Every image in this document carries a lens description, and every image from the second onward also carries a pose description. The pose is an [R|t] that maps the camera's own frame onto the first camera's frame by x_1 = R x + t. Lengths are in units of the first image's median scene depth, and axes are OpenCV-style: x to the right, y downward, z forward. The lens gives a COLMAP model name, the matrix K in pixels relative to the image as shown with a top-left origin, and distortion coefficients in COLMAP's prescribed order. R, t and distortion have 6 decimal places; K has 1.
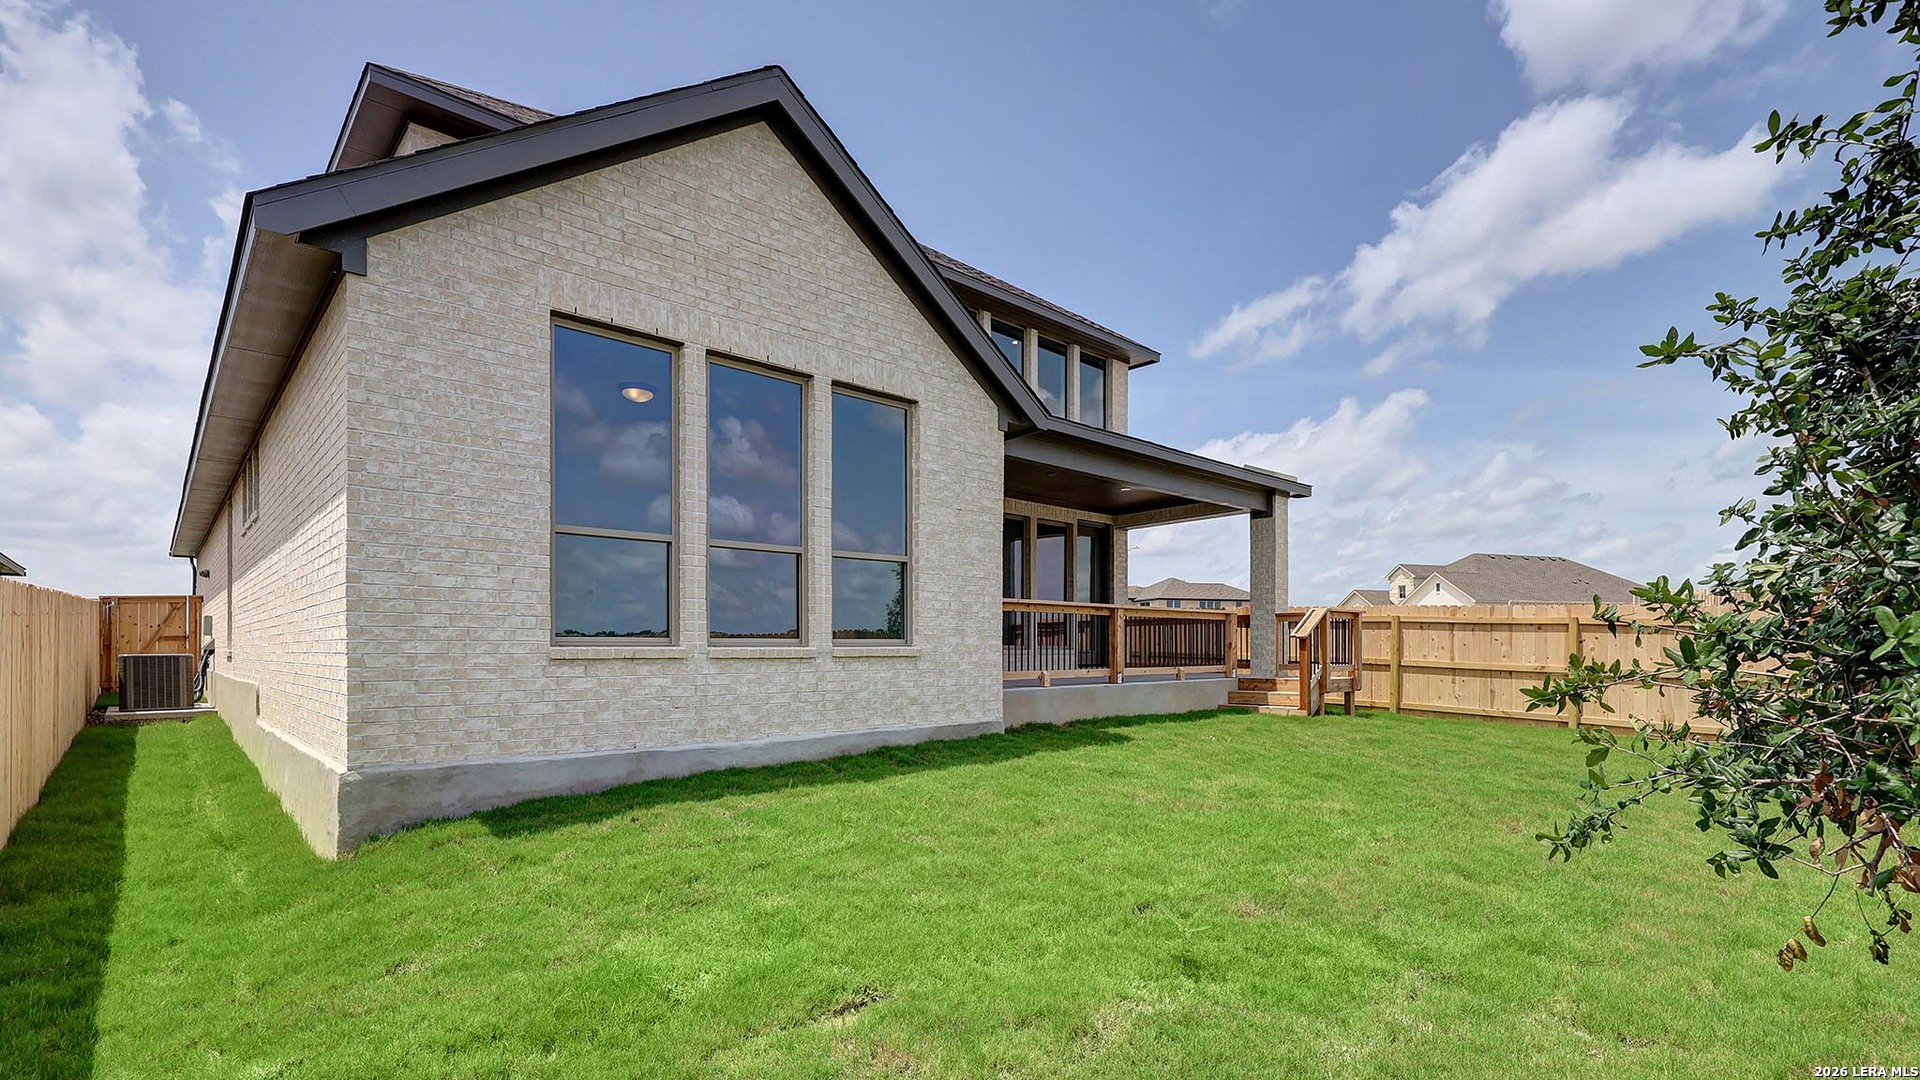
lens RADIAL K [[865.4, 0, 959.3], [0, 865.4, 603.3], [0, 0, 1]] dist [-0.000098, -0.000007]
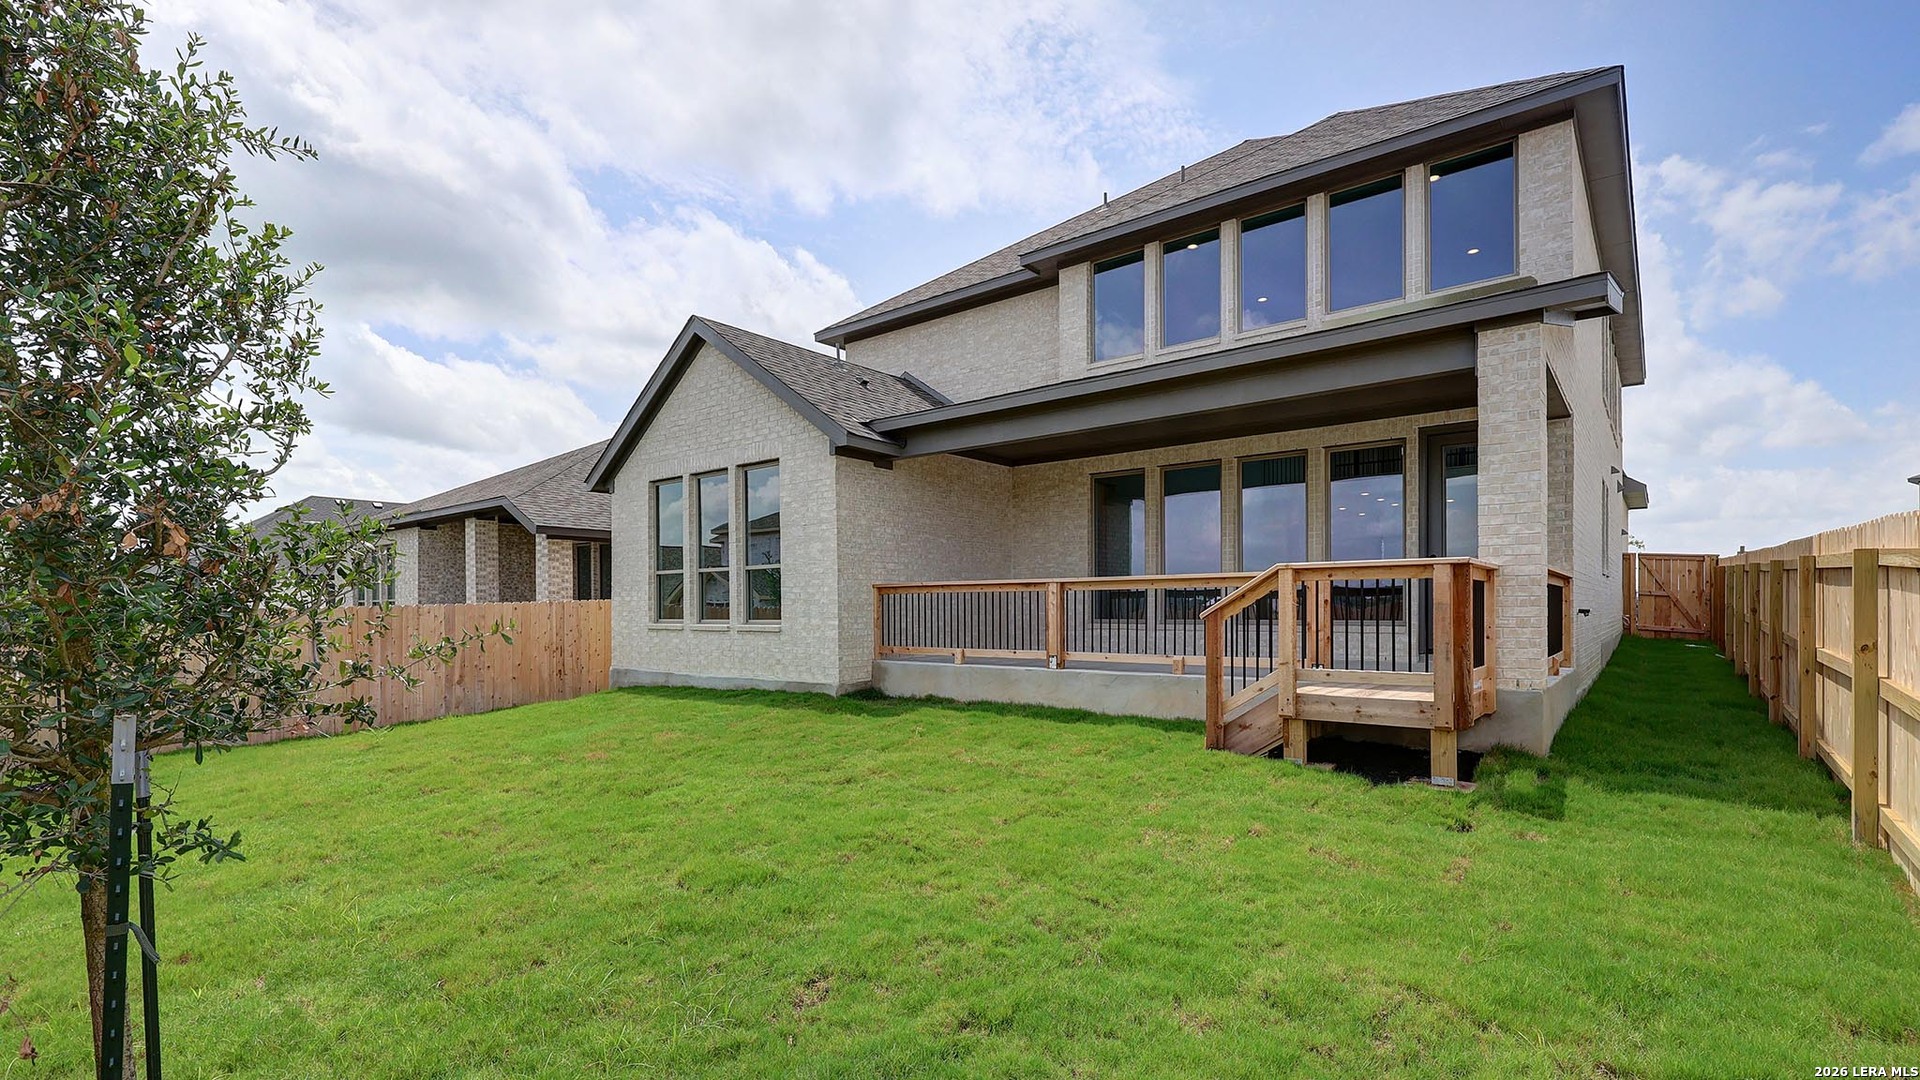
lens RADIAL K [[863.1, 0, 960.0], [0, 863.1, 540.0], [0, 0, 1]] dist [0.000150, -0.000001]
pose [[0.135509, -0.073992, -0.988009, 1.237356], [0.058517, 0.996064, -0.066569, 0.018641], [0.989047, -0.048794, 0.139306, 0.941710]]
